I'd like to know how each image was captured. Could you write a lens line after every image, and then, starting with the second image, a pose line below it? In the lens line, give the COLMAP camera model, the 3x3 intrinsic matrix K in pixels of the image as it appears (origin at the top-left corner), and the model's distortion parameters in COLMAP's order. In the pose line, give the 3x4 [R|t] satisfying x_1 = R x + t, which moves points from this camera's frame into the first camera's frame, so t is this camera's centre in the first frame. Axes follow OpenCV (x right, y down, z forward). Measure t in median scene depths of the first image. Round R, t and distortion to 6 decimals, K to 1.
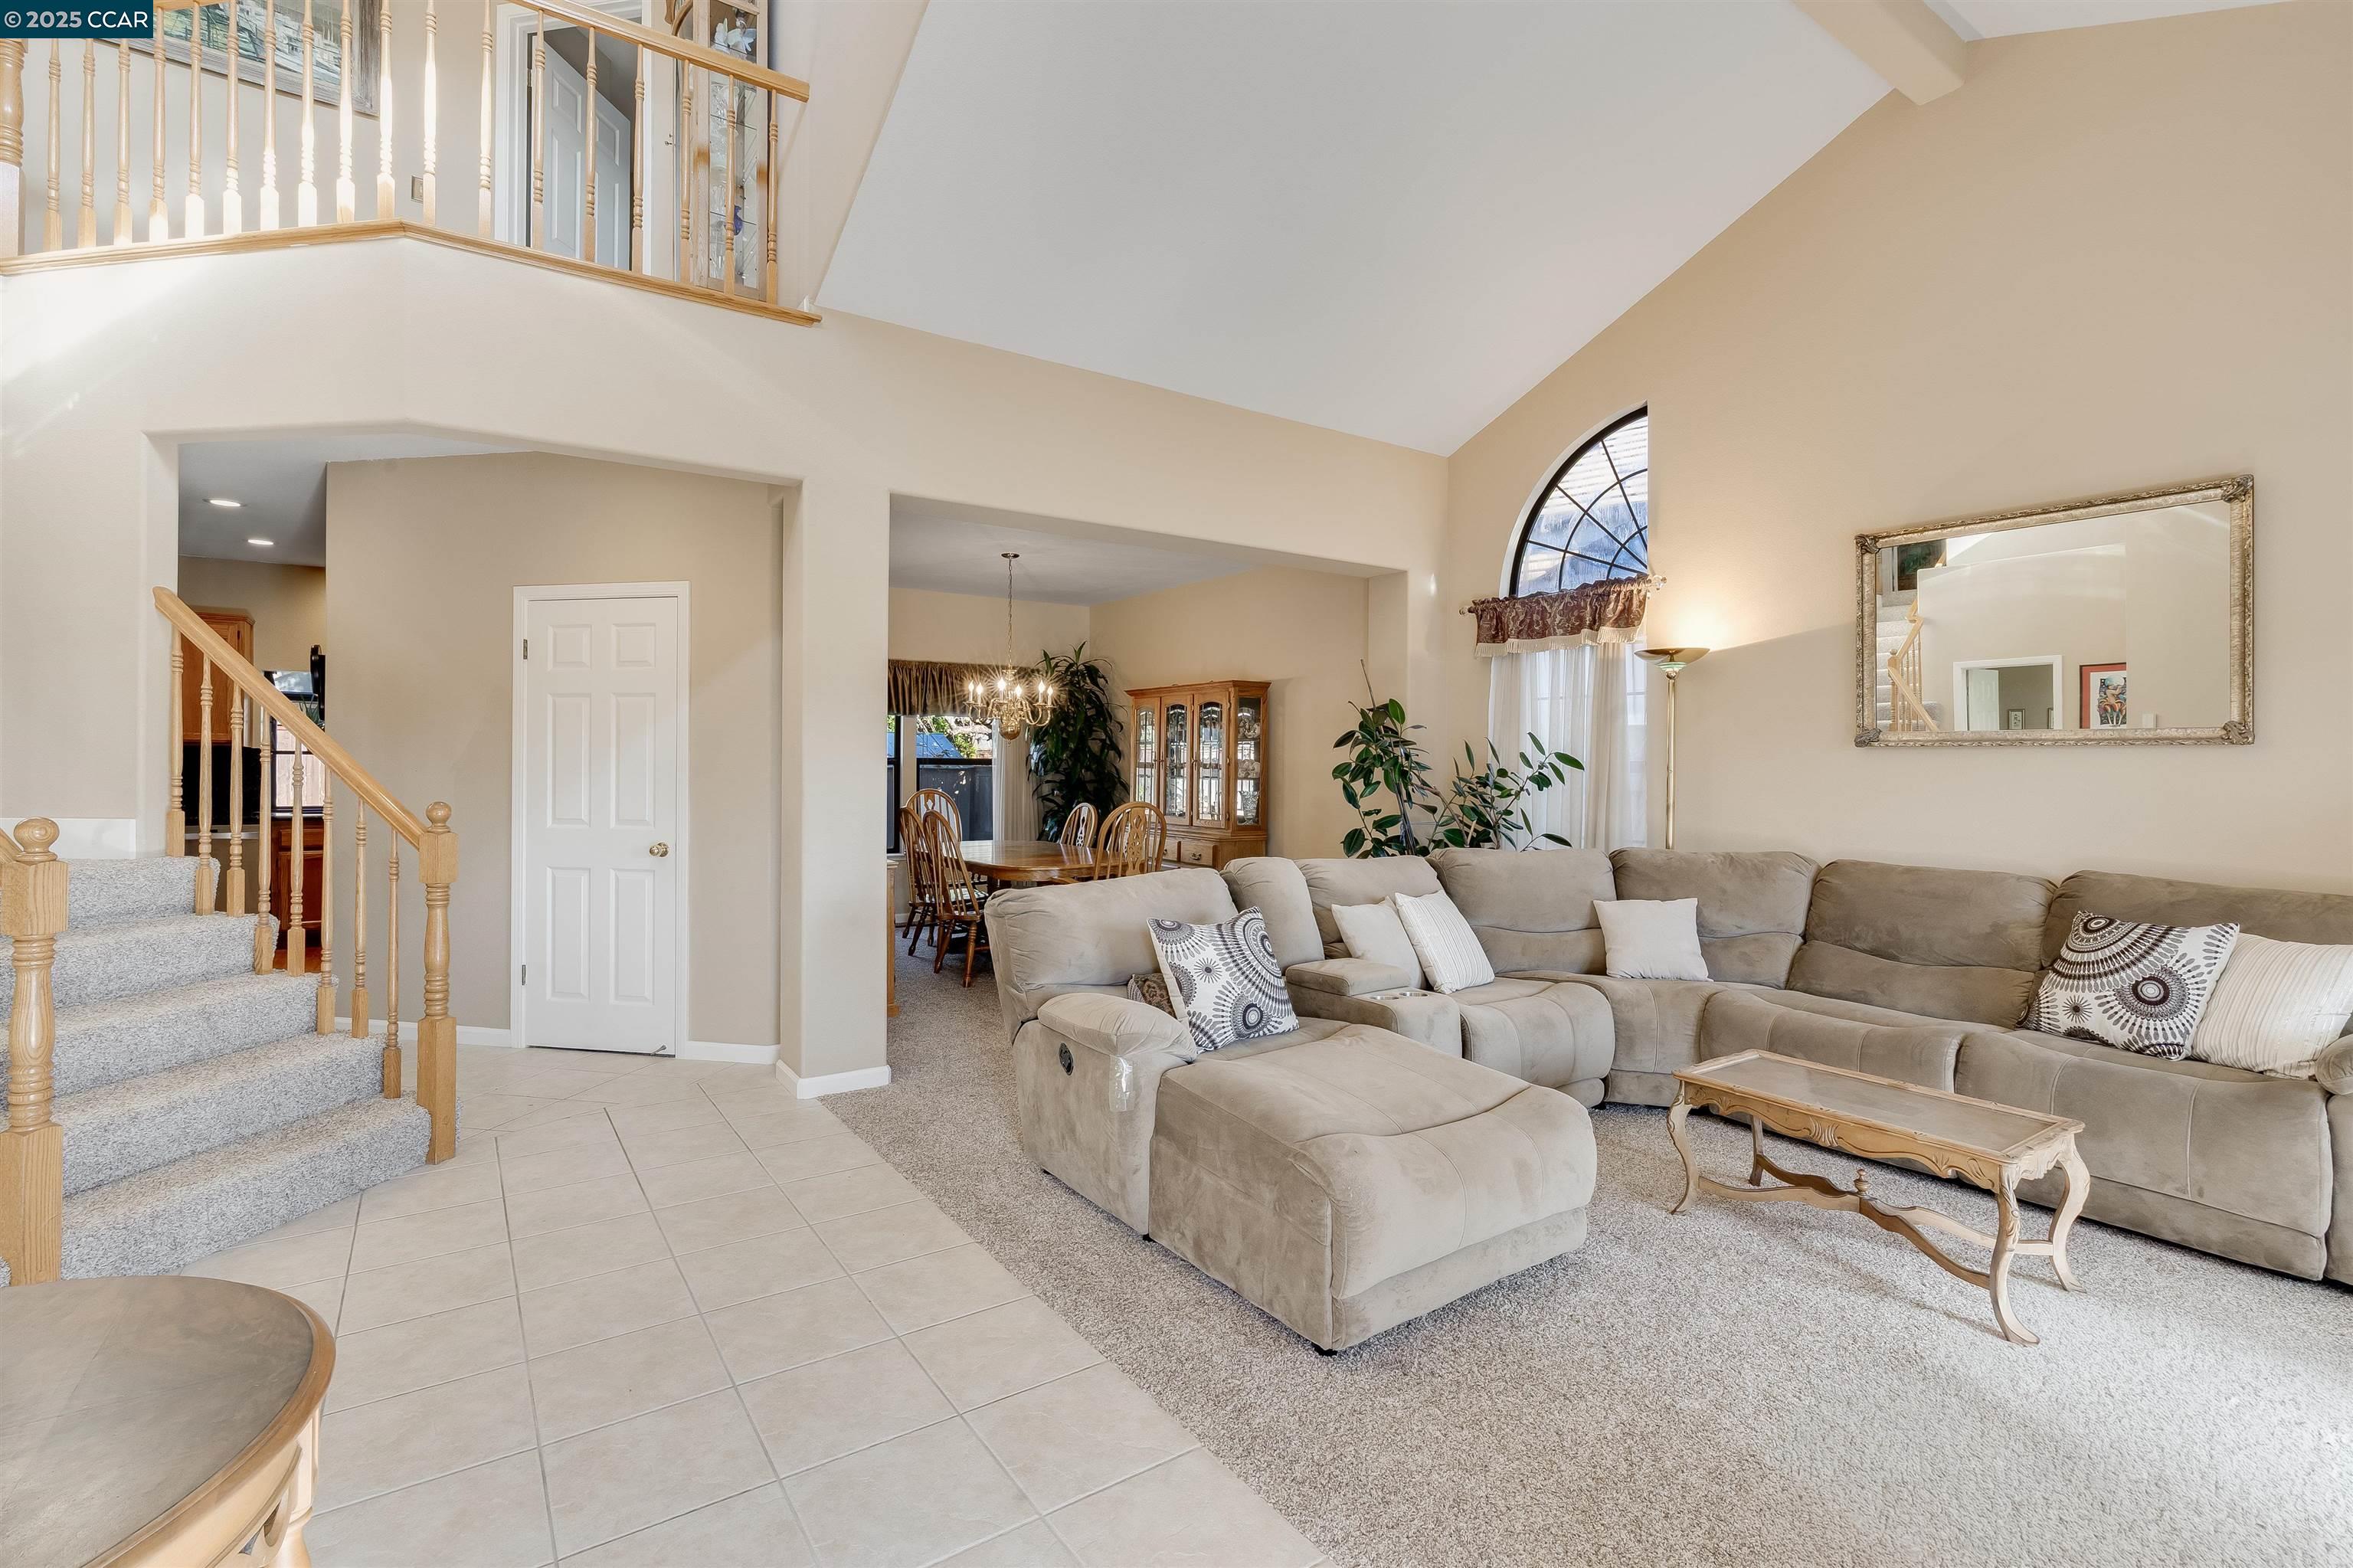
lens RADIAL K [[1074.5, 0, 1206.3], [0, 1074.5, 765.5], [0, 0, 1]] dist [-0.012292, 0.003111]
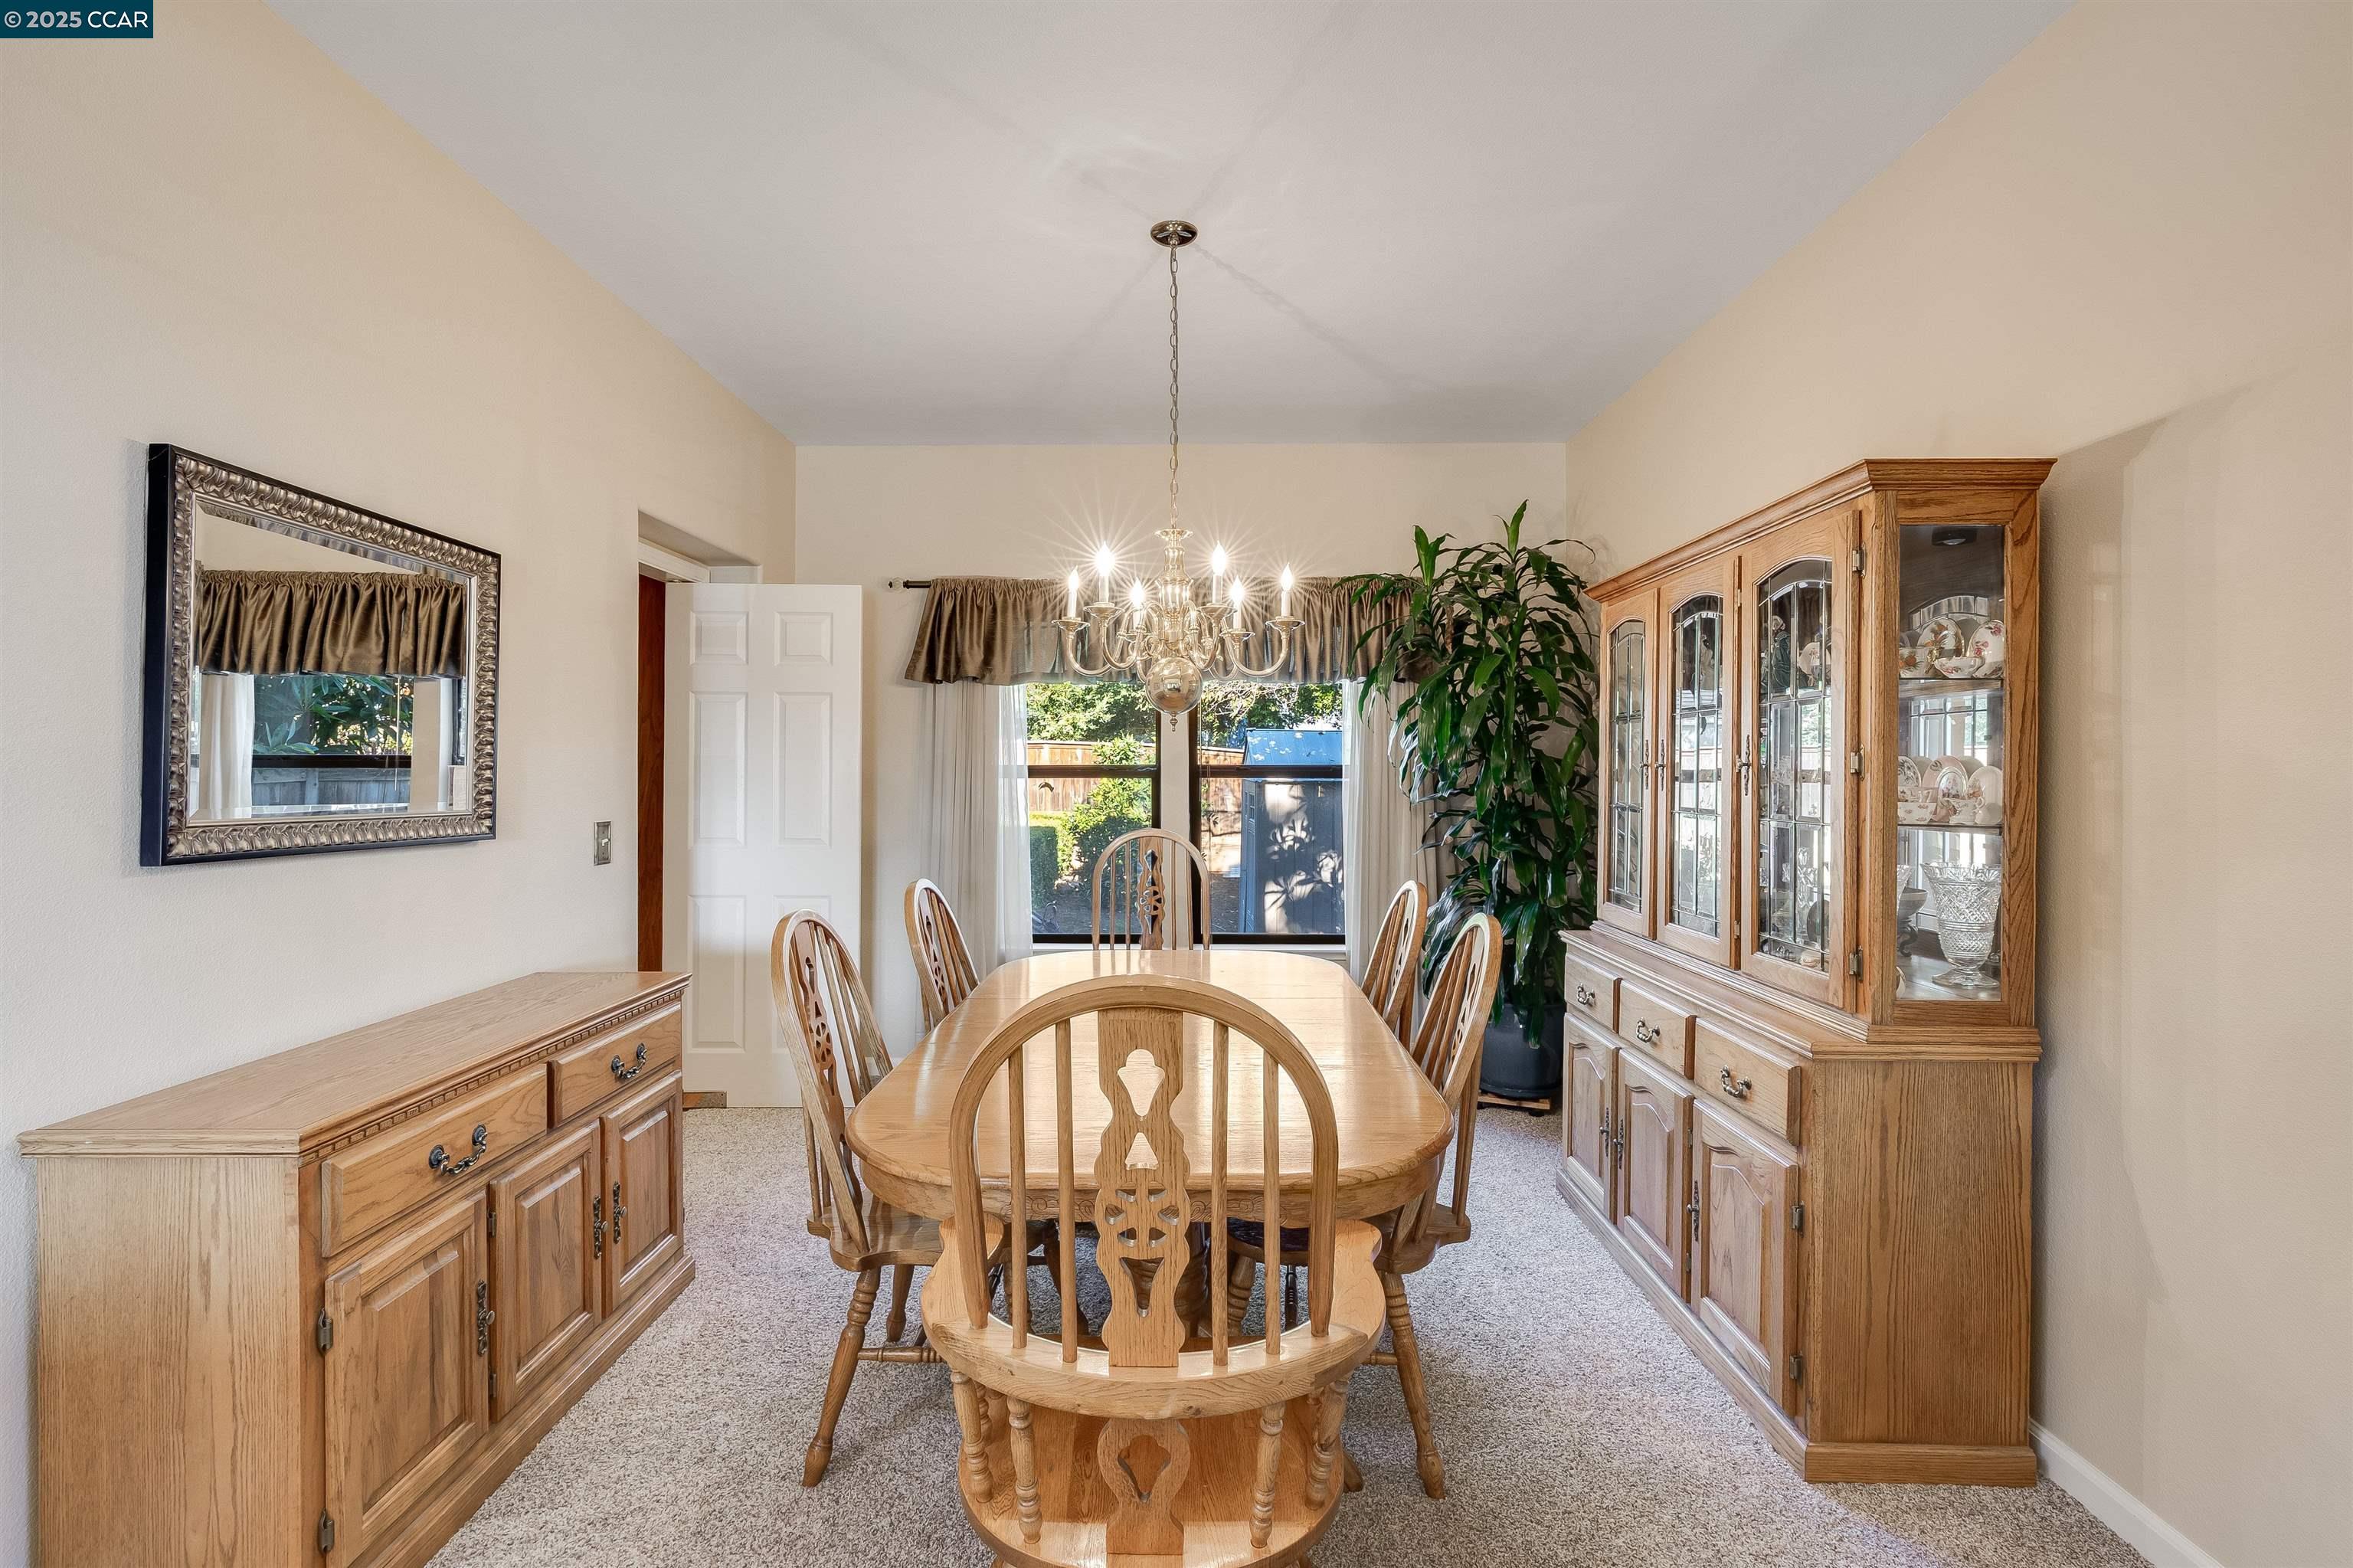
lens RADIAL K [[1074.5, 0, 1163.9], [0, 1074.5, 770.8], [0, 0, 1]] dist [-0.012292, 0.003111]
pose [[0.793789, -0.003055, -0.608186, 0.039424], [-0.000444, 0.999984, -0.005602, -0.000803], [0.608193, 0.004717, 0.793775, 0.578382]]
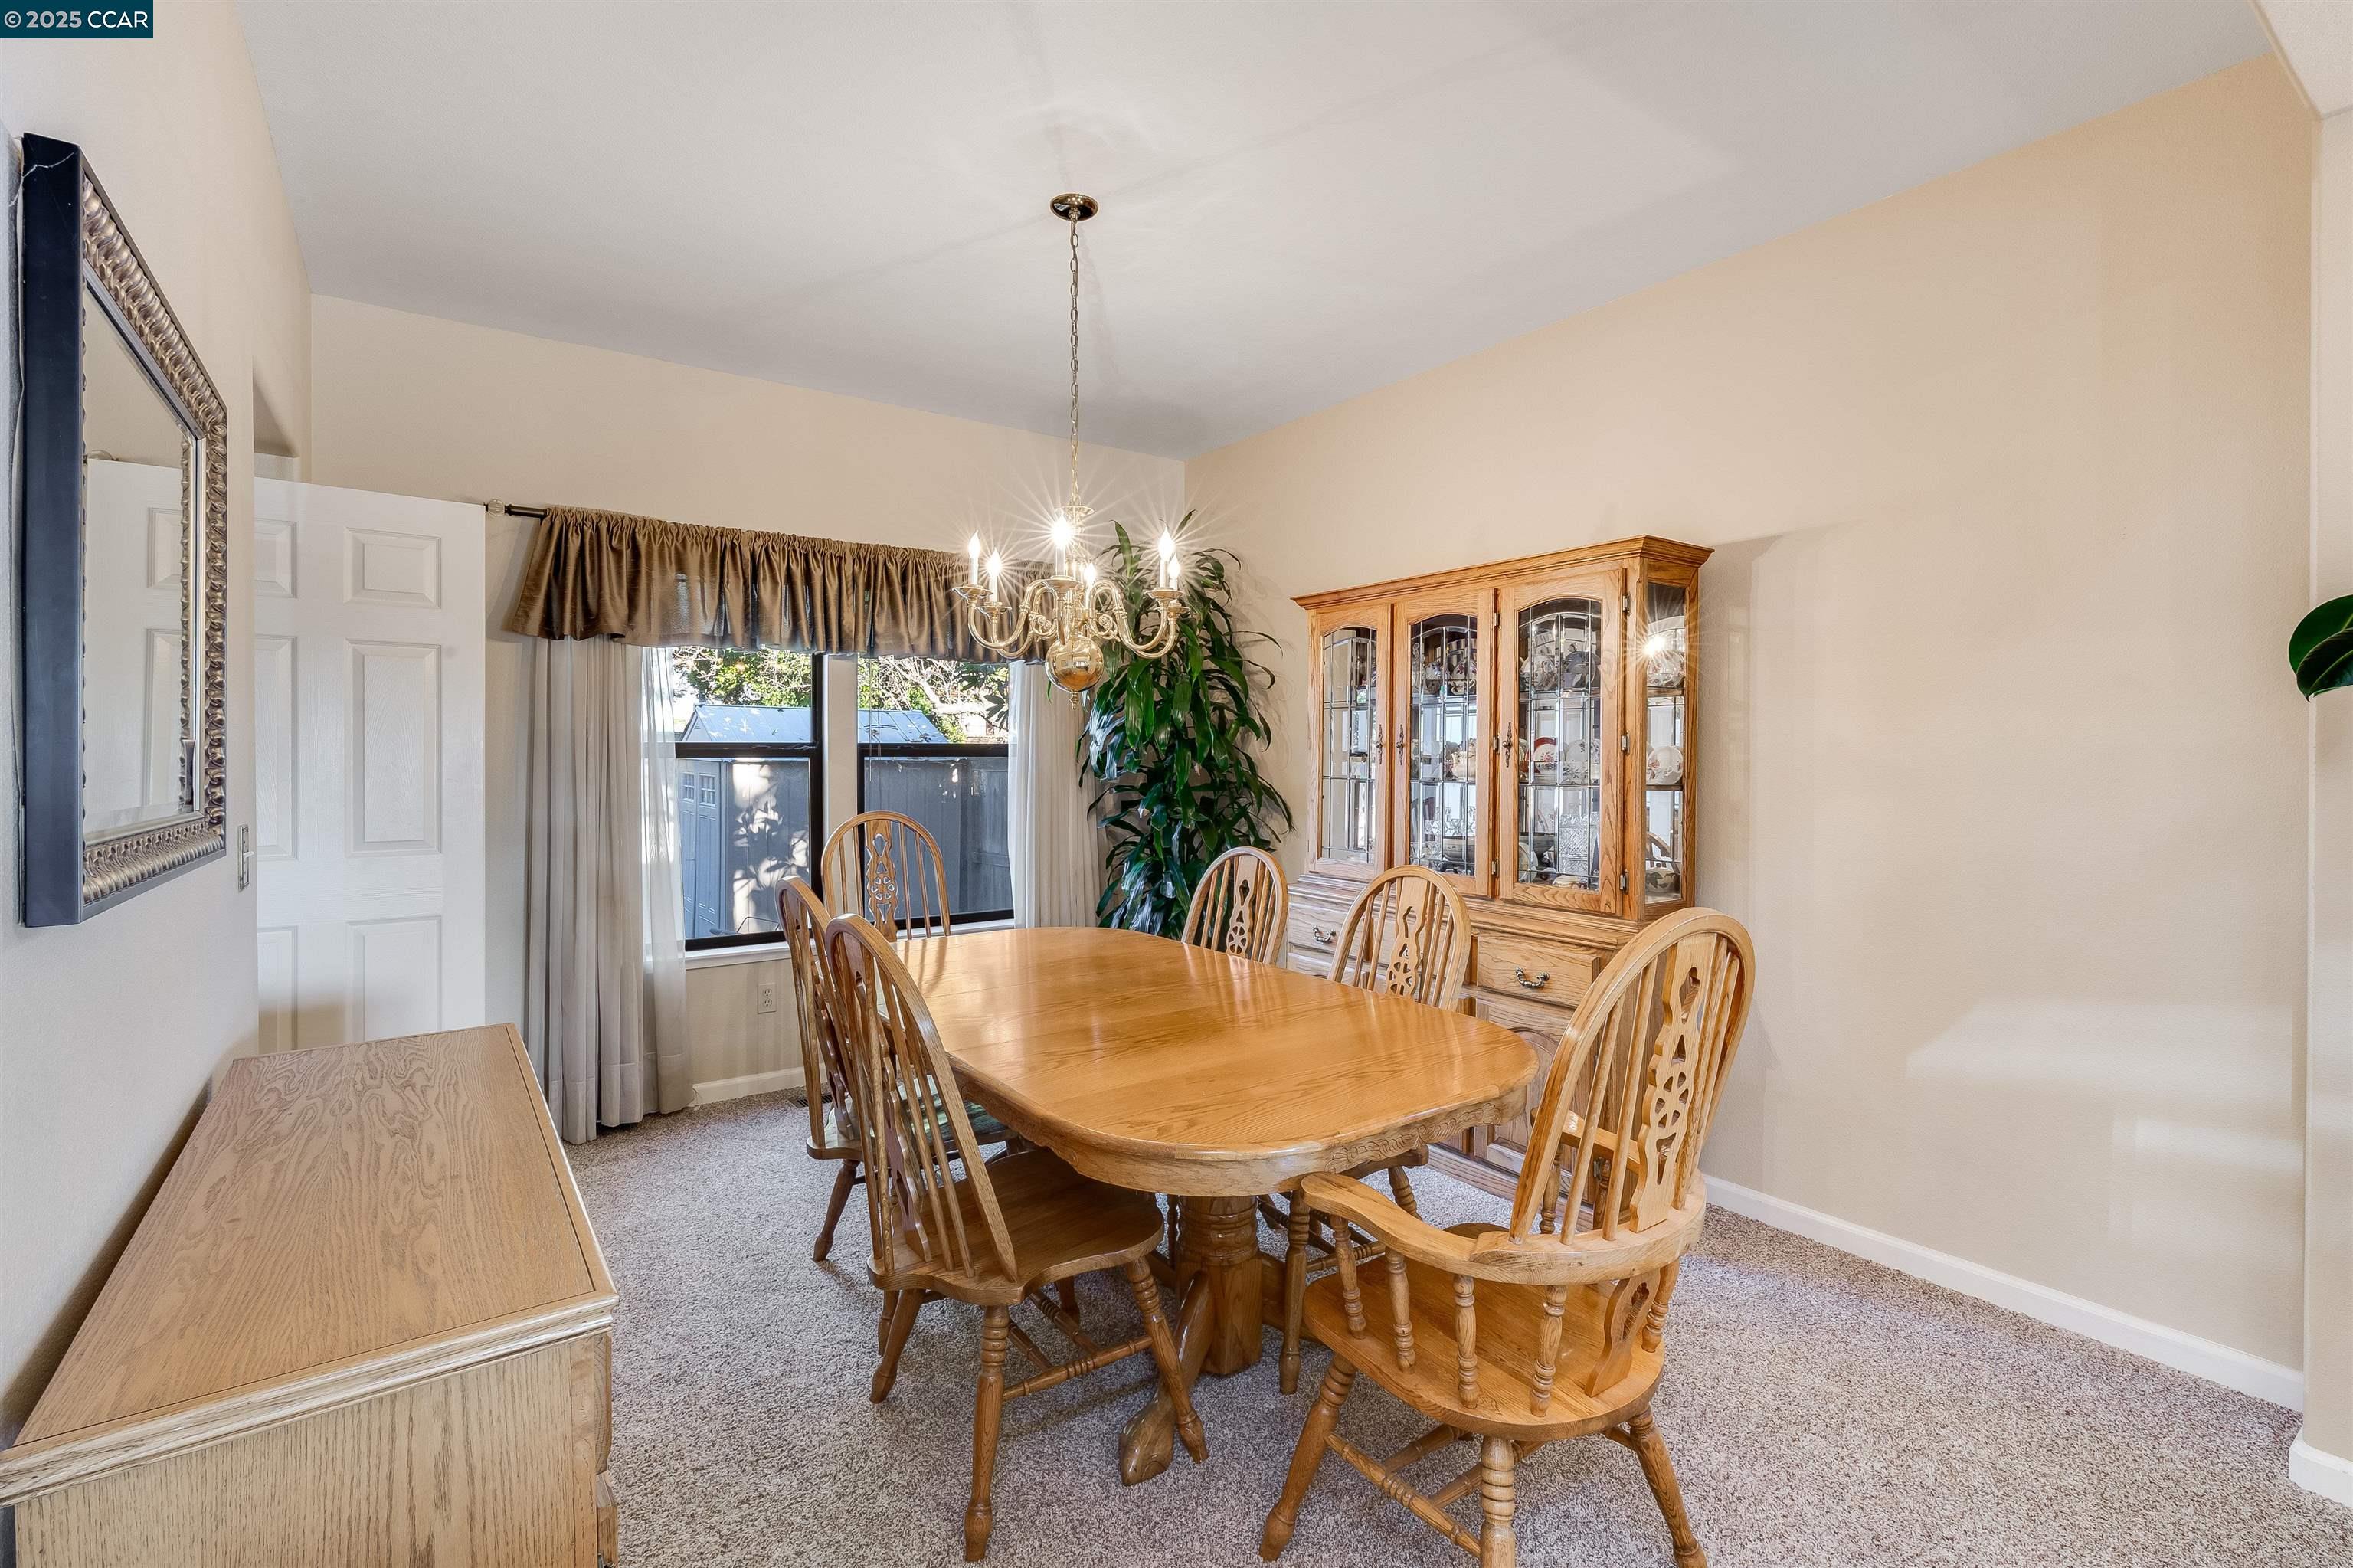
lens RADIAL K [[1074.5, 0, 1178.8], [0, 1074.5, 766.9], [0, 0, 1]] dist [-0.012292, 0.003111]
pose [[0.999923, -0.003361, -0.011968, -0.118171], [0.003506, 0.999921, 0.012106, -0.001052], [0.011926, -0.012147, 0.999855, 0.515359]]
